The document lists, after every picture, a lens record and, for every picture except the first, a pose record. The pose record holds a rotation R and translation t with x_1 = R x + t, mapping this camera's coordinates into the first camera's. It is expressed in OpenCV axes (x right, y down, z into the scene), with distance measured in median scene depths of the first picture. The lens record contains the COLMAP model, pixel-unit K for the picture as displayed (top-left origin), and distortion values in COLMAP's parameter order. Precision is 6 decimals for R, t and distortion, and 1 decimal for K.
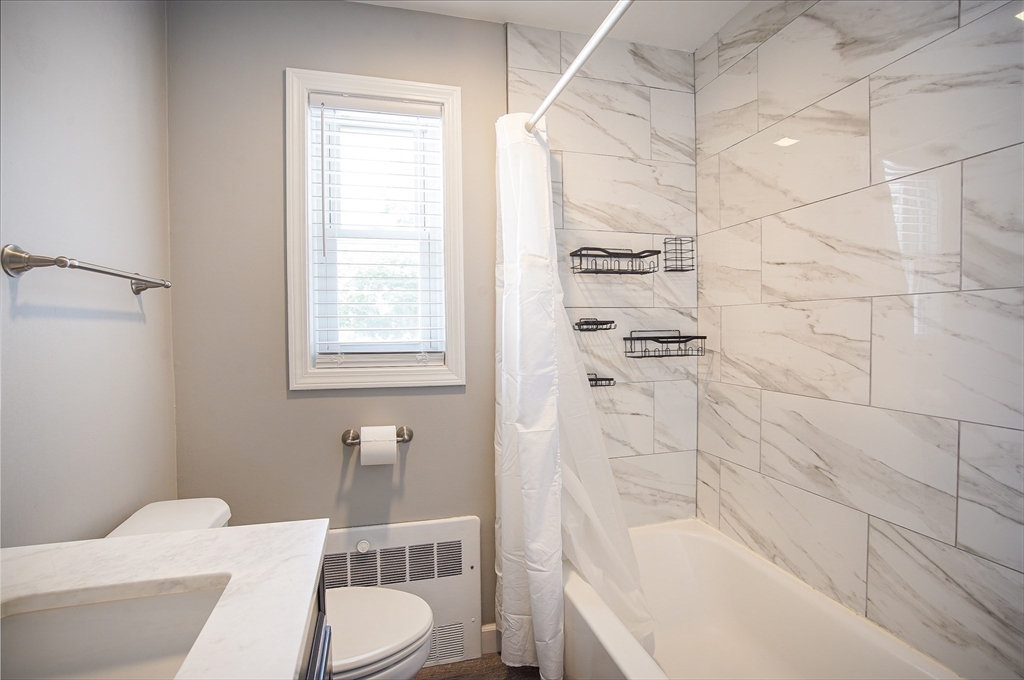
lens RADIAL K [[479.5, 0, 509.4], [0, 479.5, 340.0], [0, 0, 1]] dist [-0.064172, 0.022866]
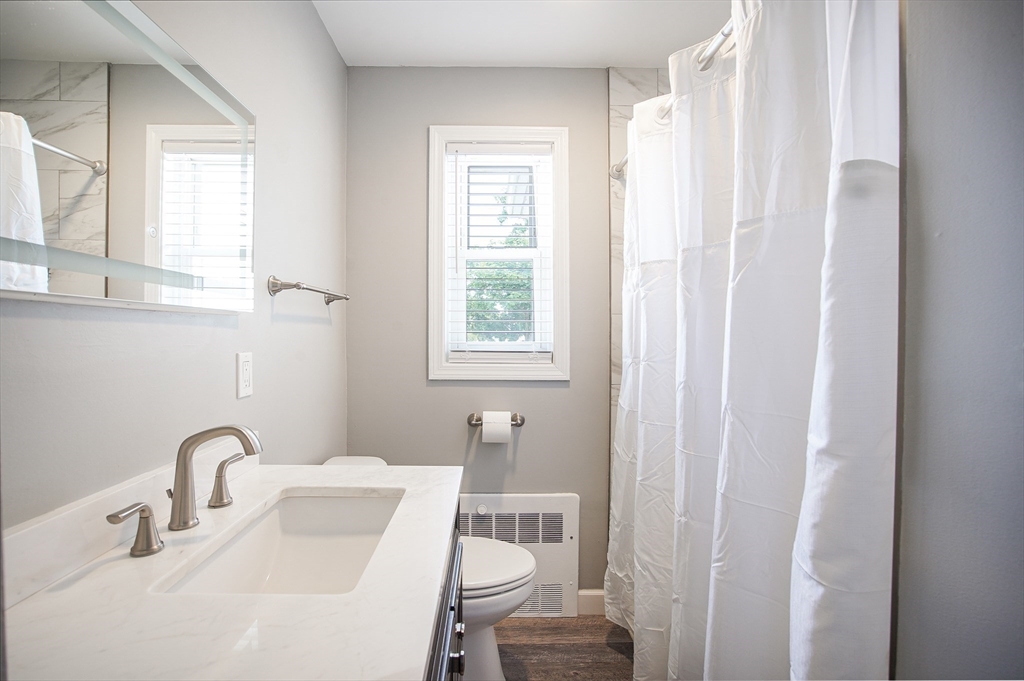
lens RADIAL K [[479.5, 0, 509.4], [0, 479.5, 340.5], [0, 0, 1]] dist [-0.064172, 0.022866]
pose [[0.971851, 0.016003, -0.235052, 0.041553], [-0.017331, 0.999843, -0.003583, 0.002796], [0.234958, 0.007556, 0.971976, -0.184505]]
